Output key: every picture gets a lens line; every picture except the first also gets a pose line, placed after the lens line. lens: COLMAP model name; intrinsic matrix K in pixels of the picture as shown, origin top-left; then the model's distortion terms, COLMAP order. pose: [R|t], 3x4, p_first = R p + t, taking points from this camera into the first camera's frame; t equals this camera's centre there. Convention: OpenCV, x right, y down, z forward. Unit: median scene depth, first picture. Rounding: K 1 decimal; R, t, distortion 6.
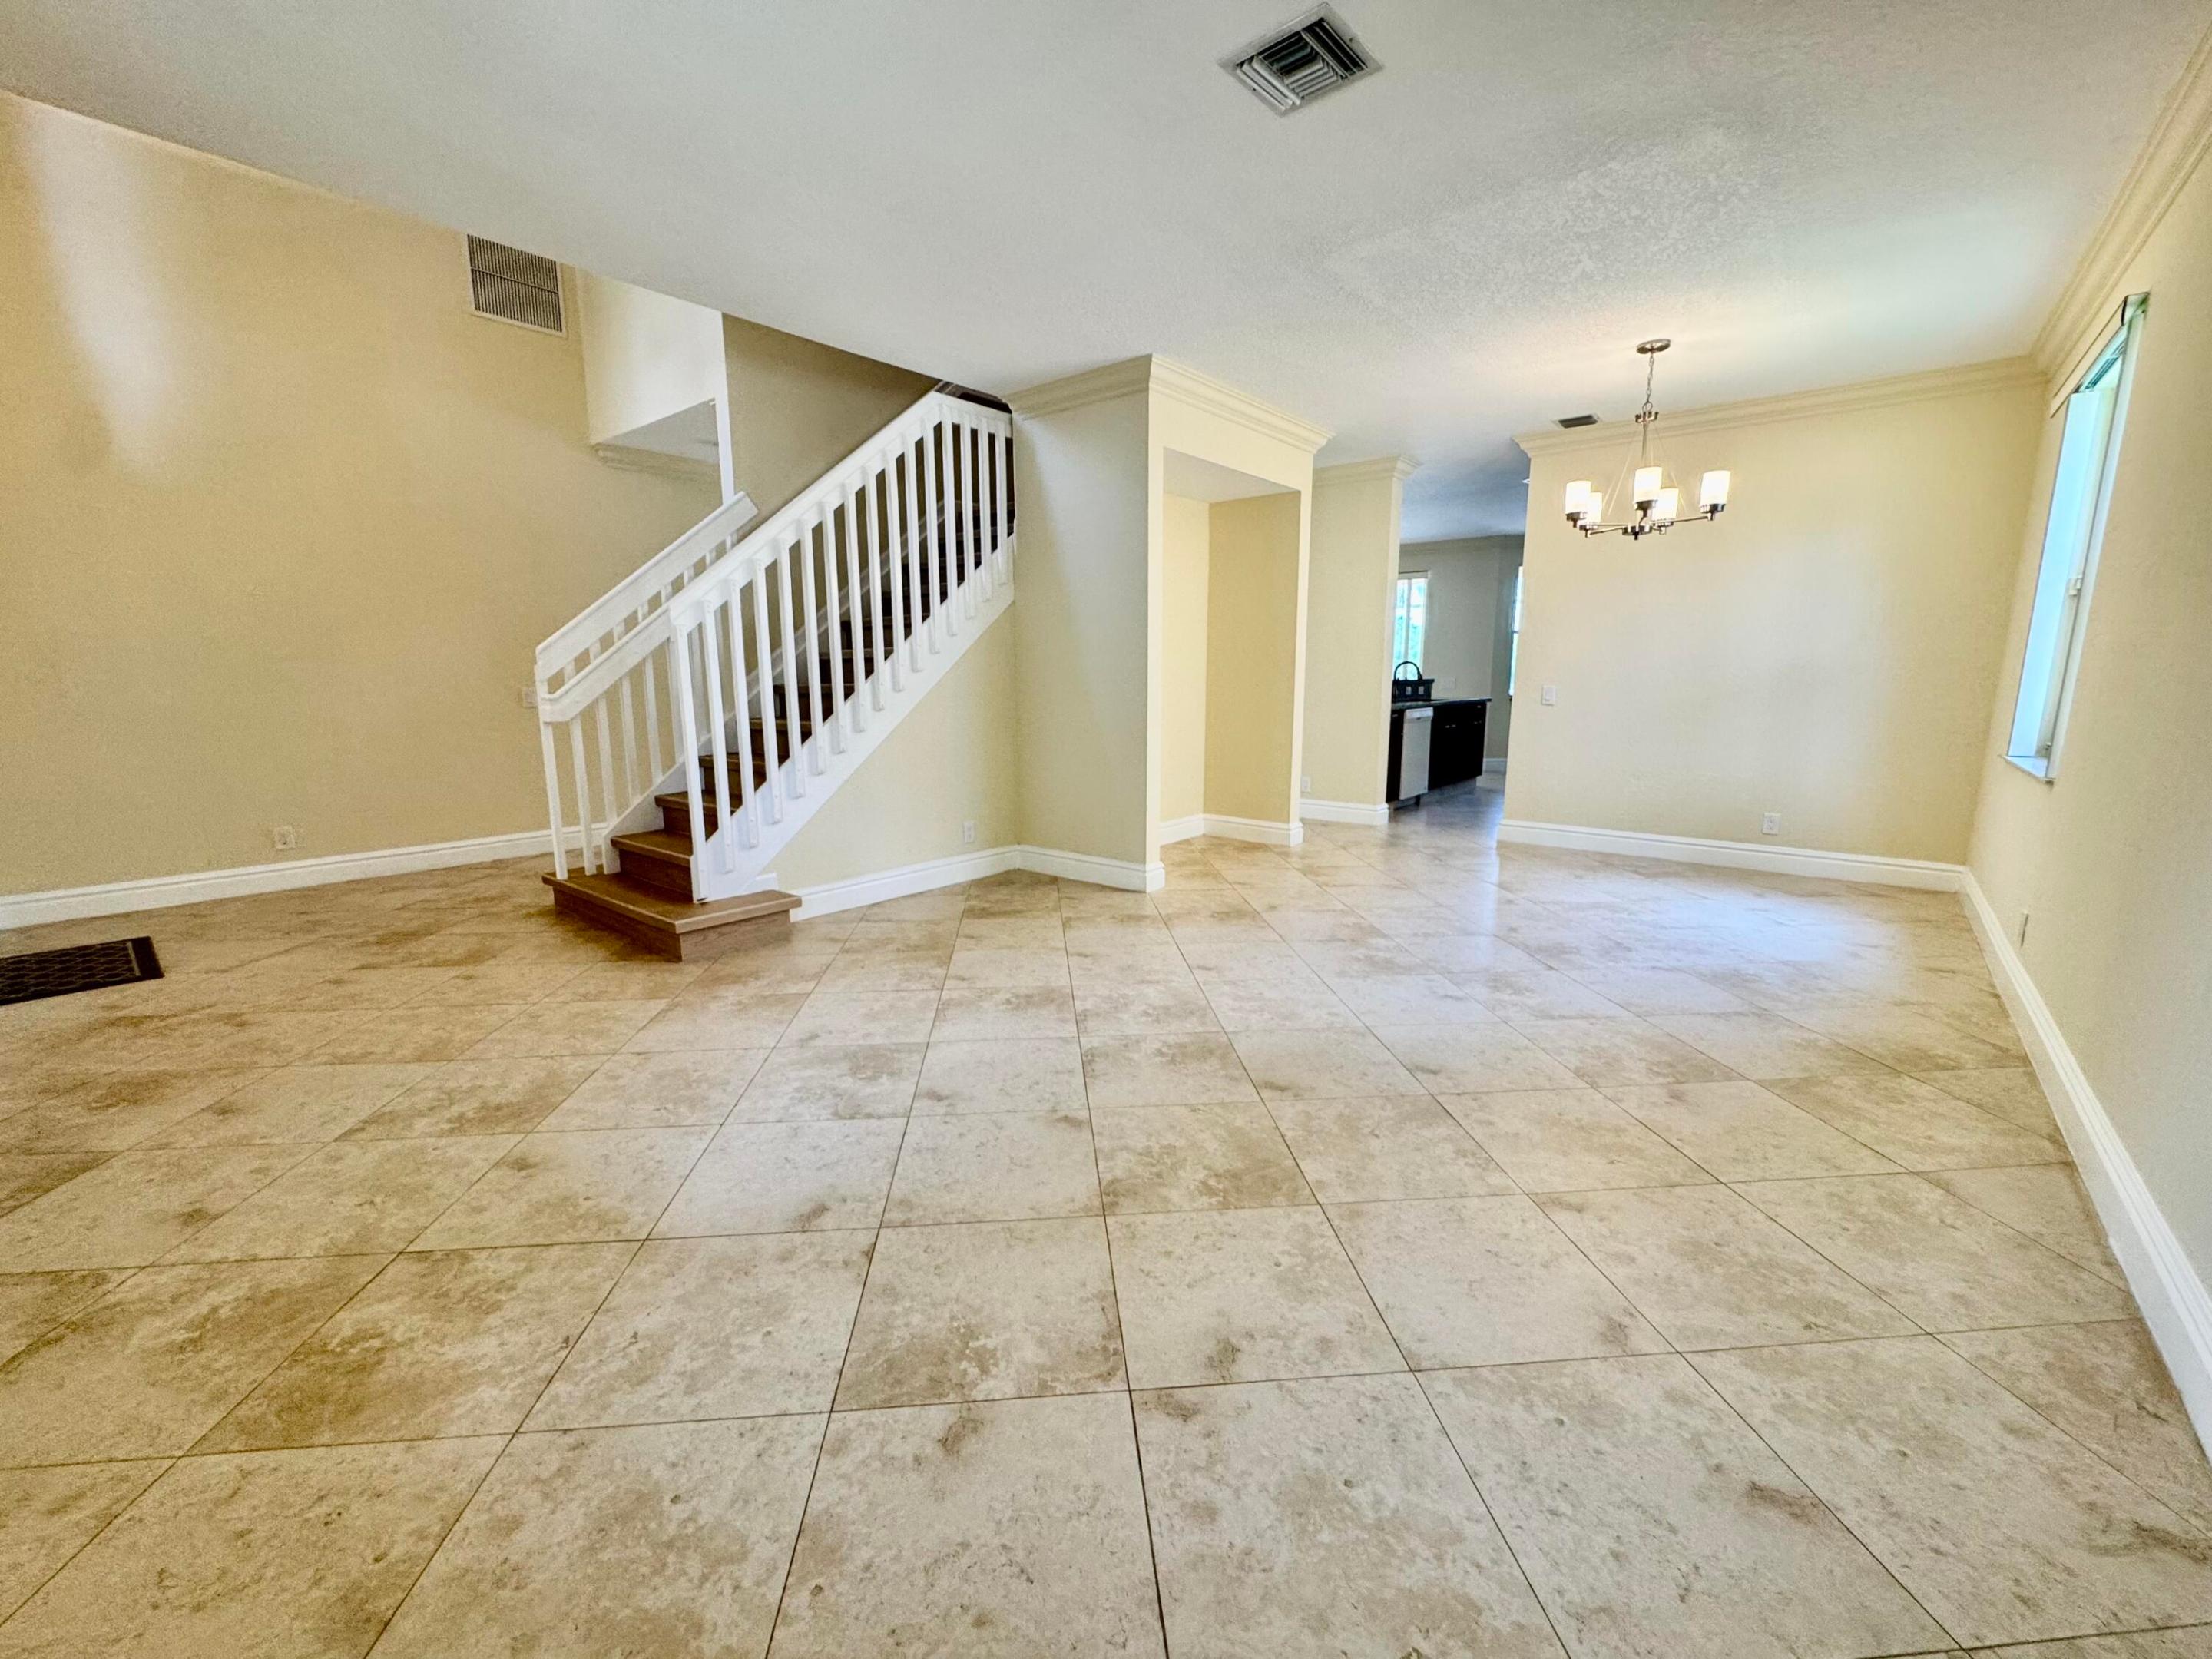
lens RADIAL K [[881.1, 0, 1106.0], [0, 881.1, 829.5], [0, 0, 1]] dist [-0.001953, -0.000088]
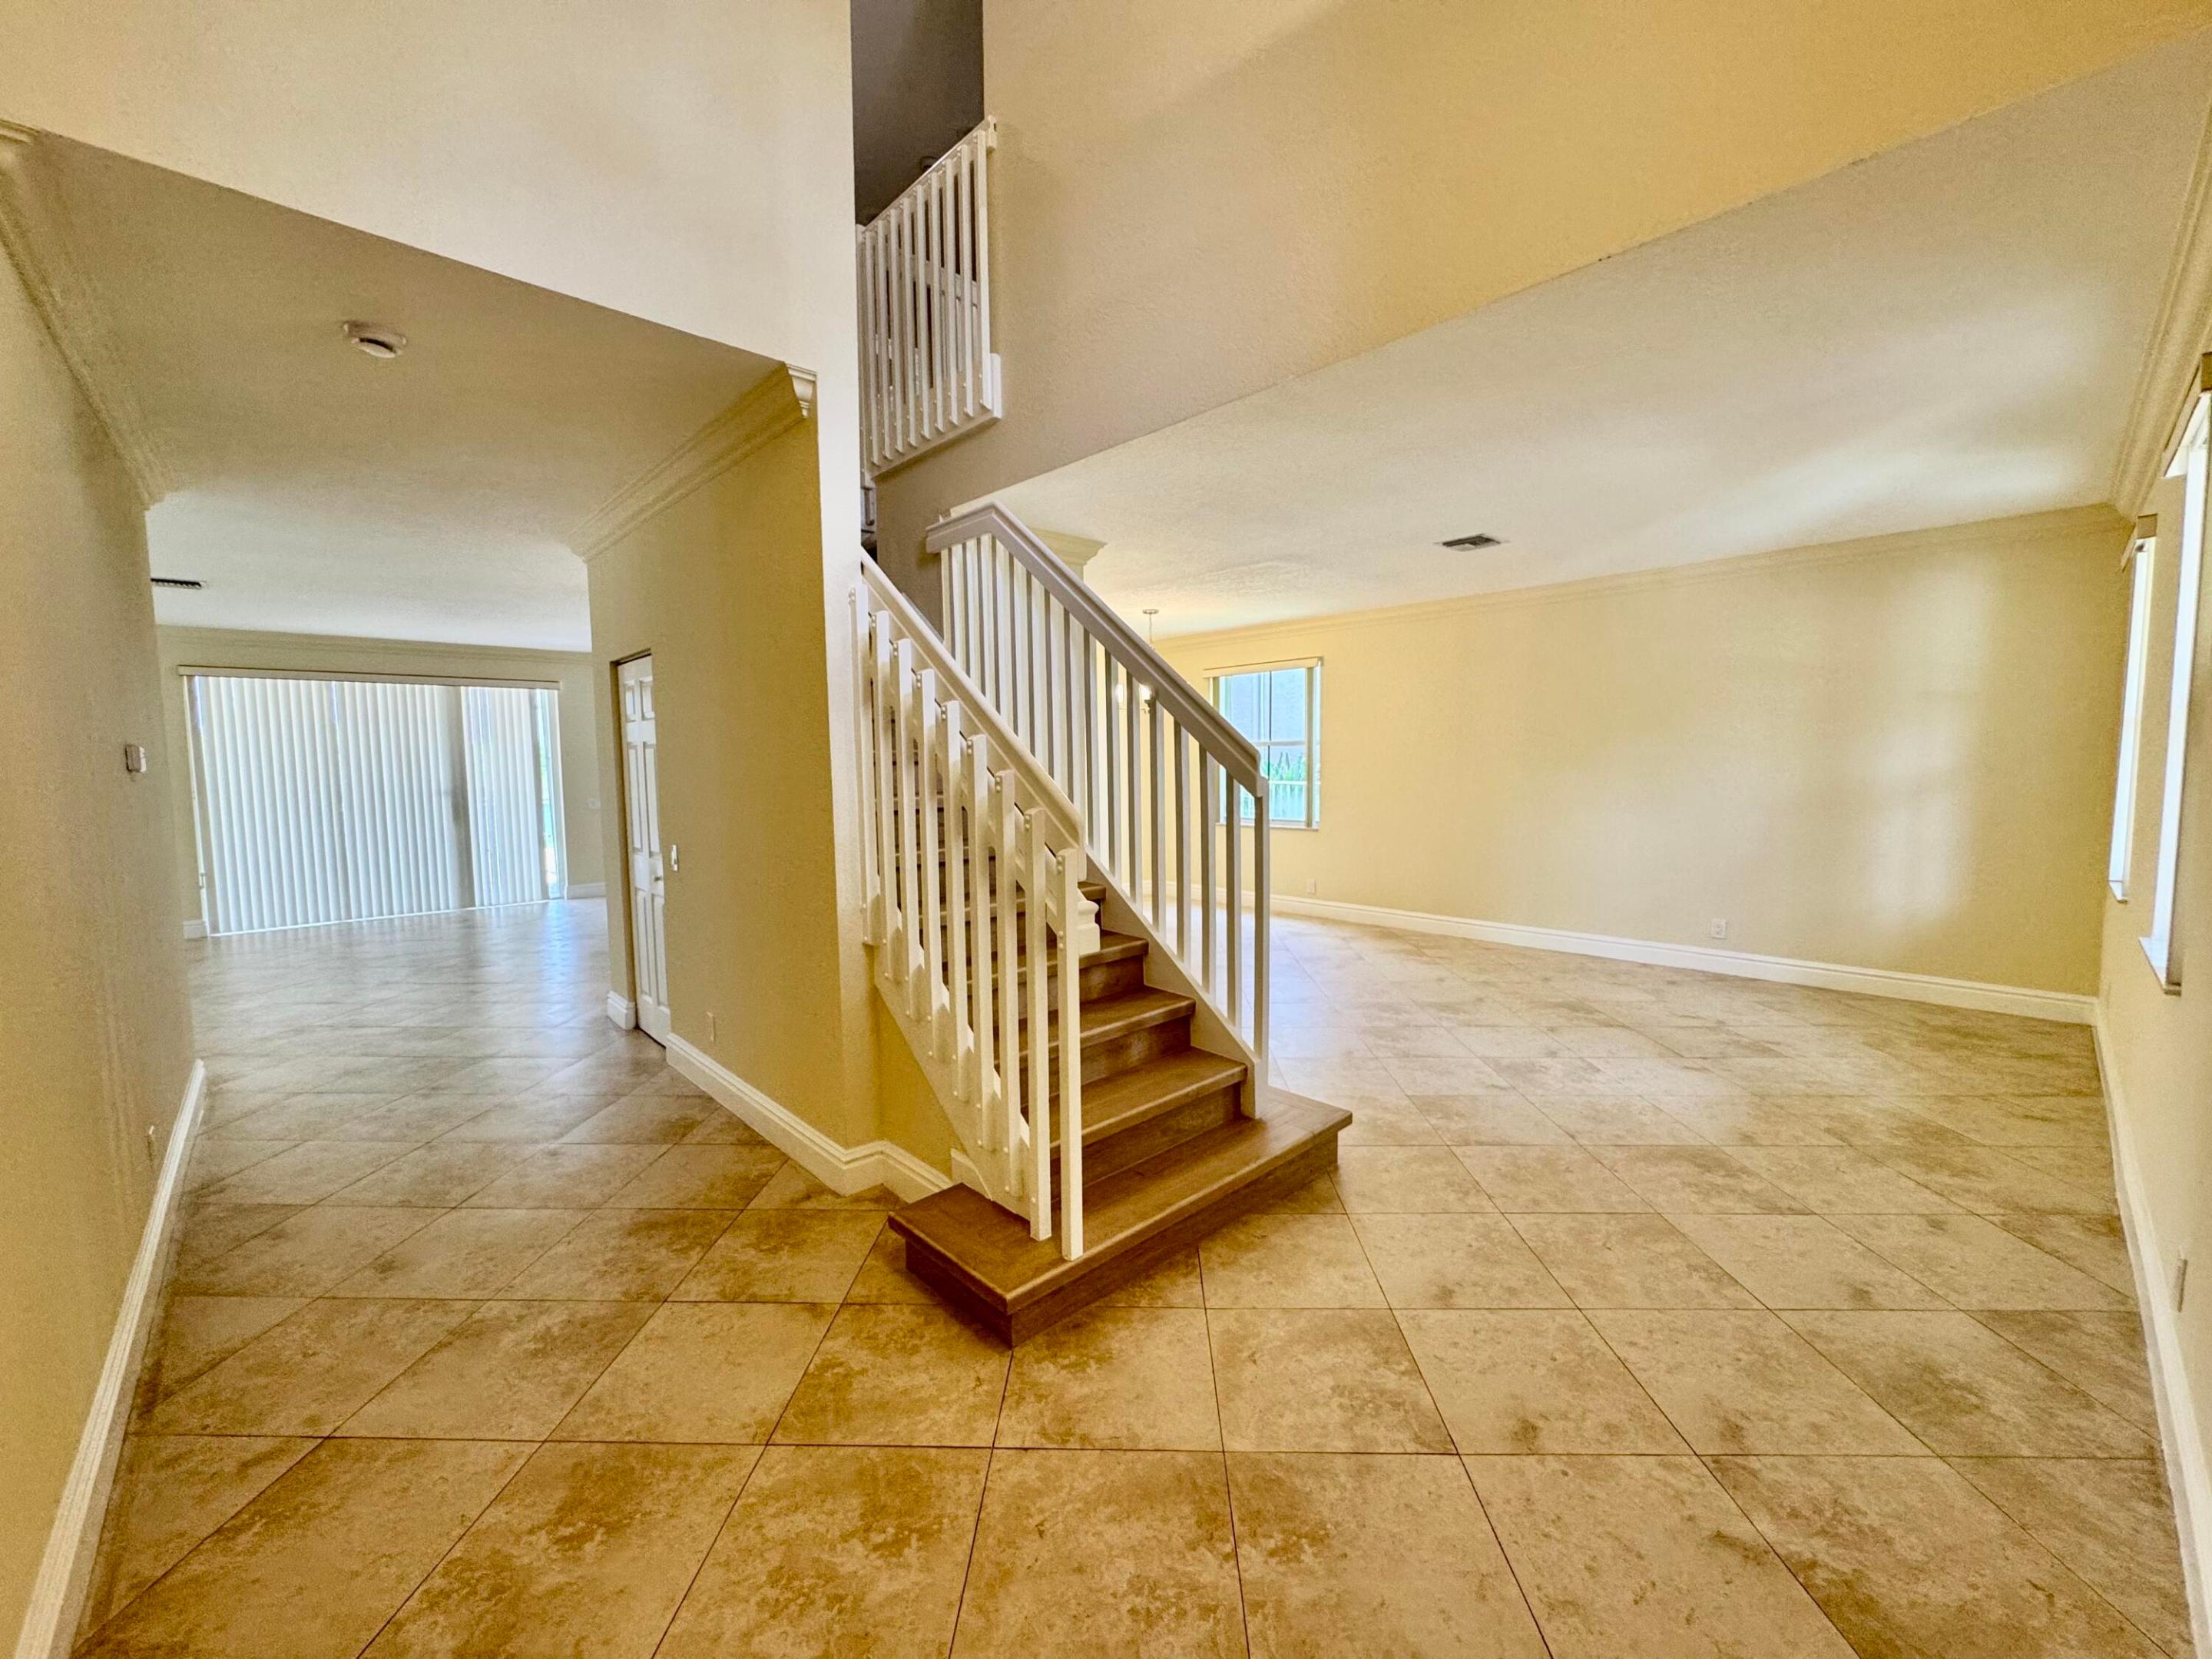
lens RADIAL K [[881.1, 0, 1106.0], [0, 881.1, 829.5], [0, 0, 1]] dist [-0.001953, -0.000088]
pose [[0.121060, -0.075567, 0.989765, -2.241528], [0.188091, 0.980781, 0.051876, -0.428968], [-0.974662, 0.179885, 0.132947, 1.762231]]
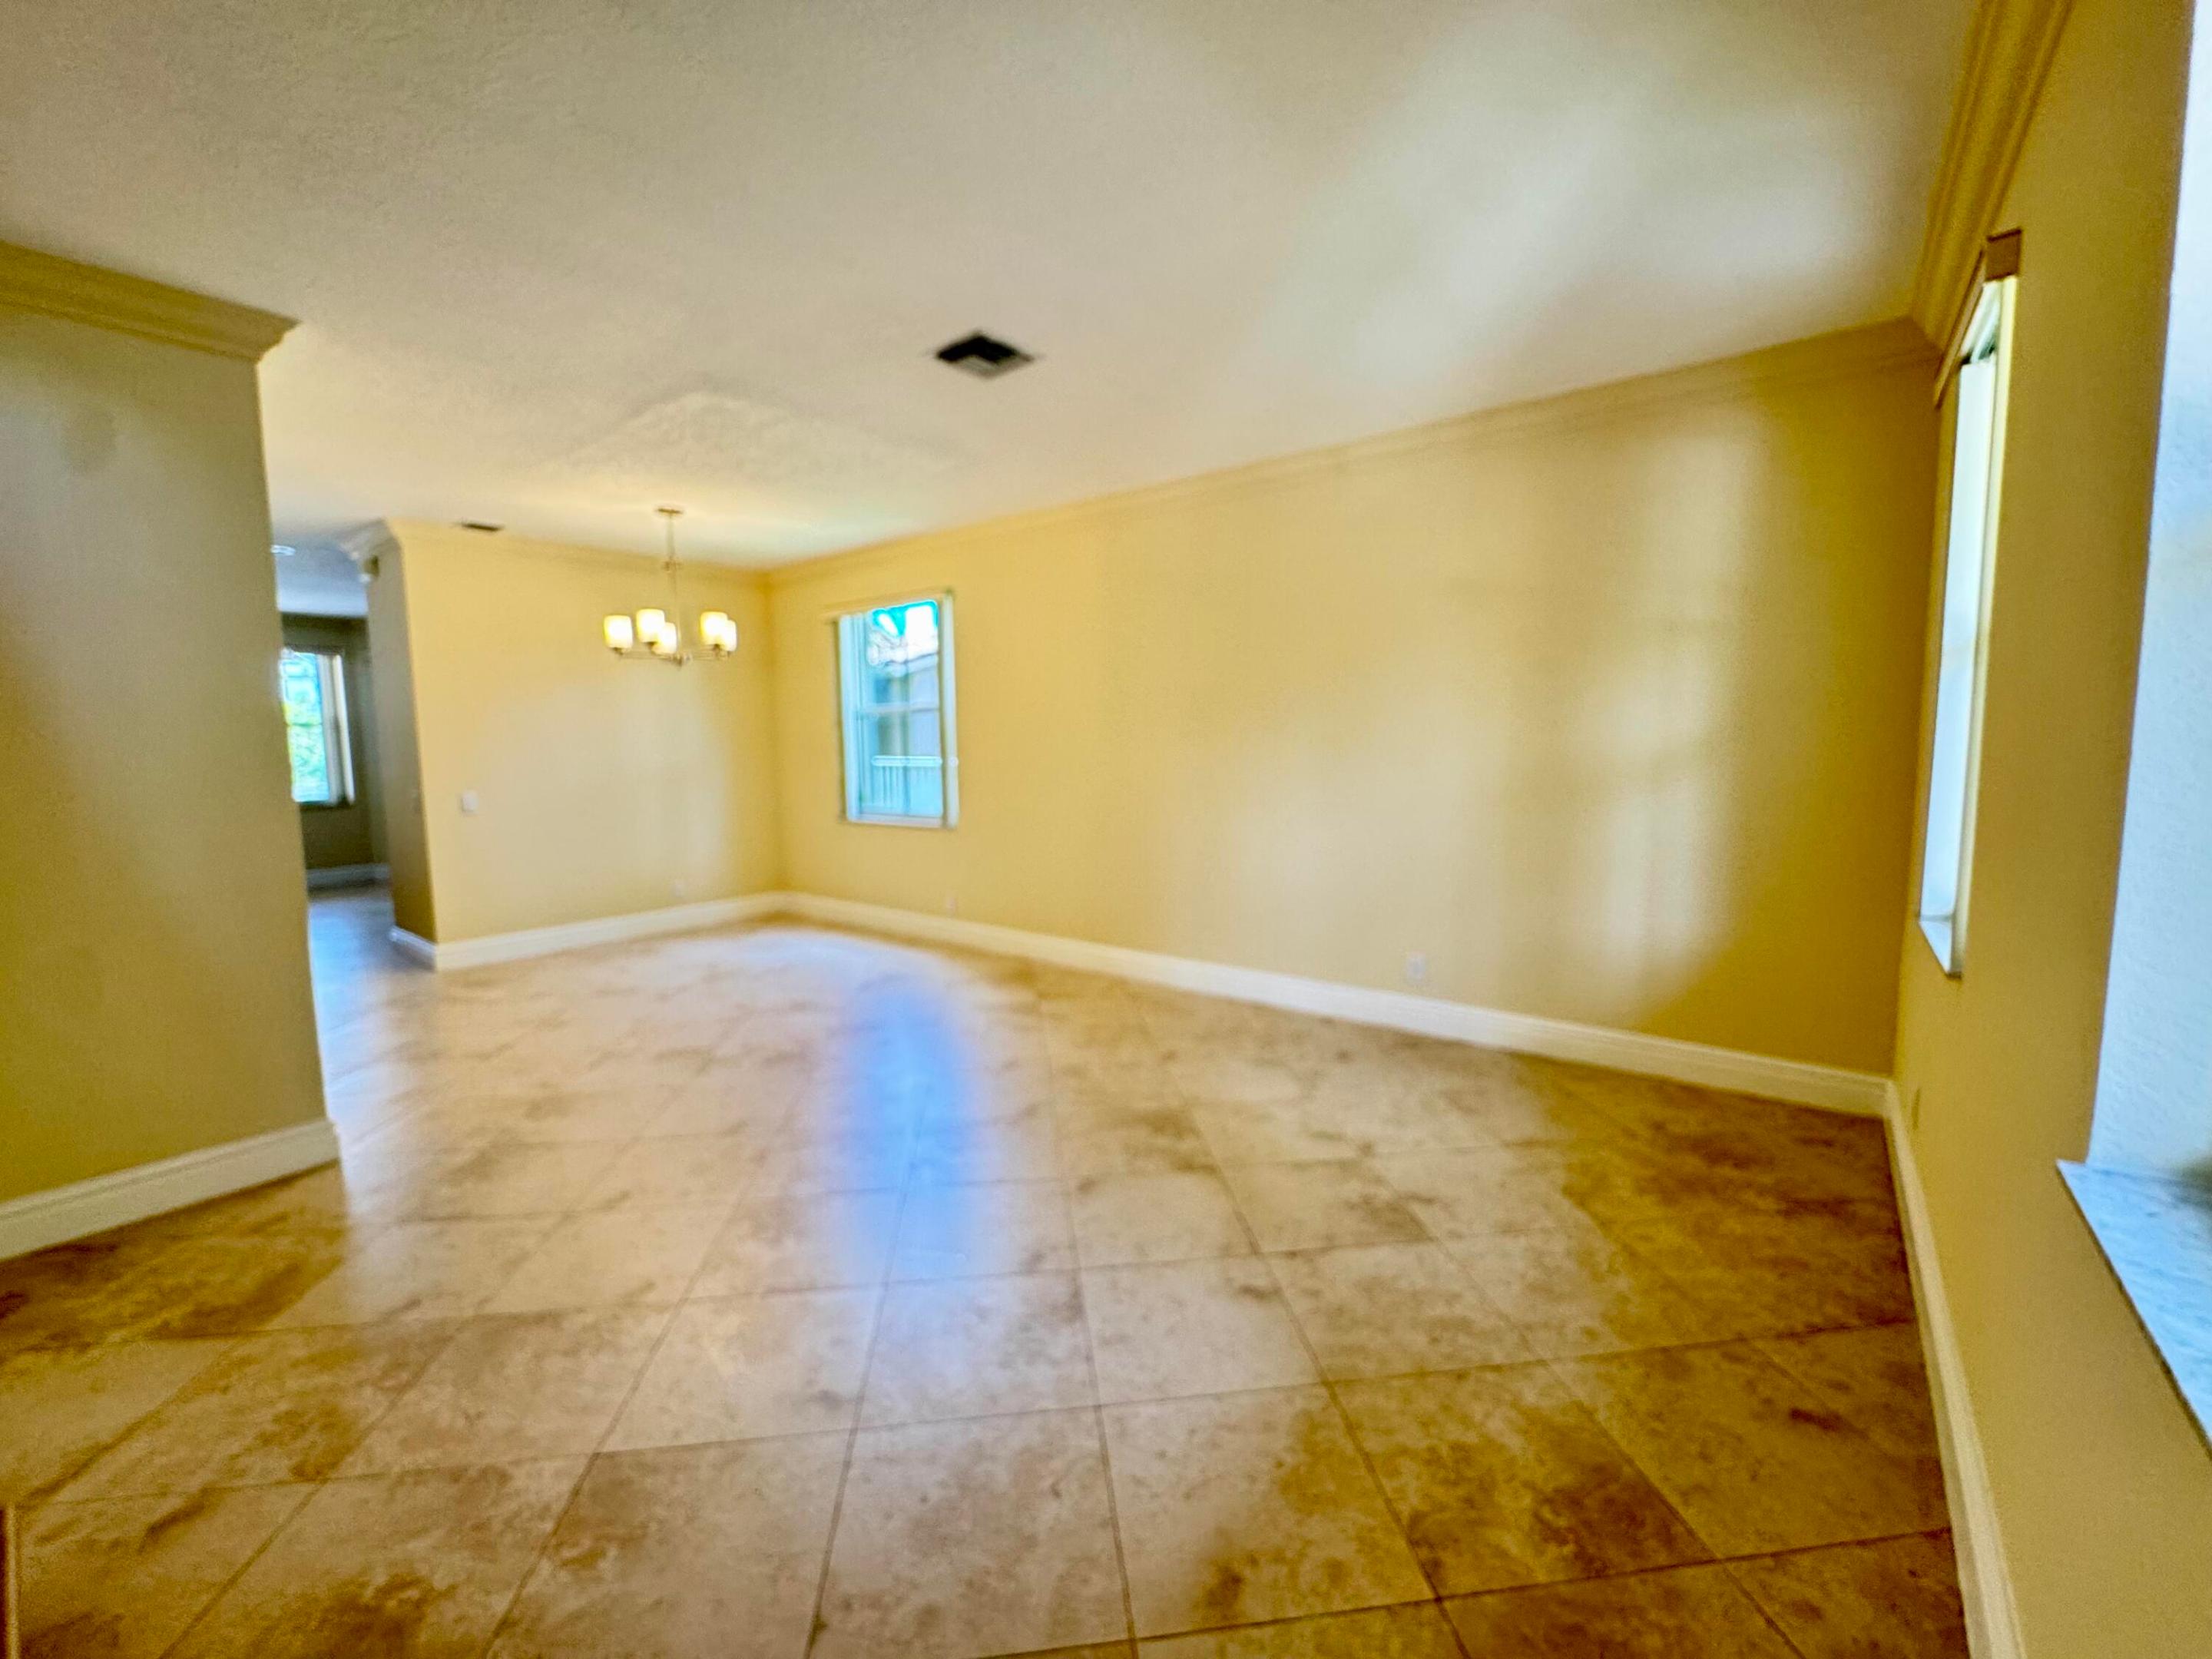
lens RADIAL K [[905.2, 0, 1098.3], [0, 905.2, 826.8], [0, 0, 1]] dist [-0.009145, 0.000145]
pose [[-0.024613, -0.094892, 0.995183, -1.257223], [0.191240, 0.976653, 0.097855, -0.255100], [-0.981235, 0.192727, -0.005891, 0.973294]]
